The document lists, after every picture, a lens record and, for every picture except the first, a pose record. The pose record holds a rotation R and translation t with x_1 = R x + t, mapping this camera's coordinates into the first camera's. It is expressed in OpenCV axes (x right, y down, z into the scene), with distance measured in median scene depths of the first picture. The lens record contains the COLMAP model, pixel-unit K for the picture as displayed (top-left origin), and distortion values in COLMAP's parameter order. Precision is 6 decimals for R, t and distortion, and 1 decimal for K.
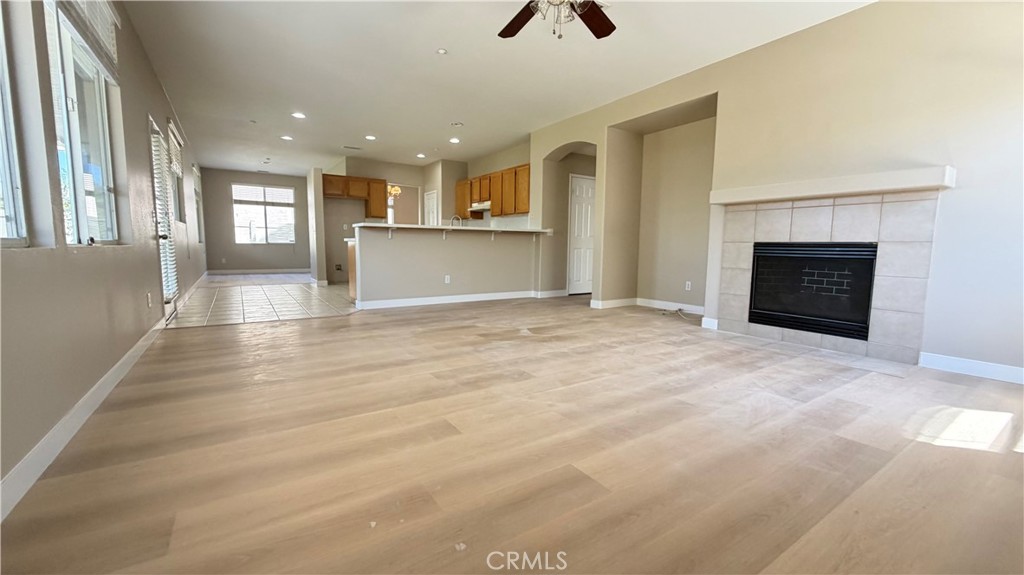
lens RADIAL K [[410.7, 0, 512.0], [0, 410.7, 287.5], [0, 0, 1]] dist [0.000723, 0.000026]
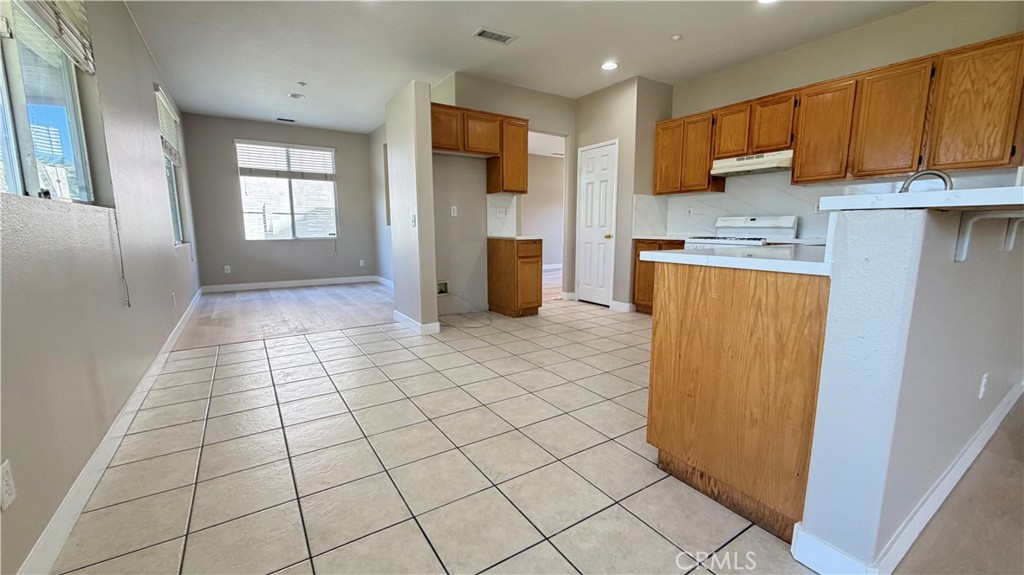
lens RADIAL K [[412.3, 0, 510.2], [0, 412.3, 284.1], [0, 0, 1]] dist [0.000189, 0.000050]
pose [[0.999830, -0.014073, -0.011886, -0.289715], [0.014510, 0.999190, 0.037533, -0.064037], [0.011348, -0.037699, 0.999225, 0.414023]]
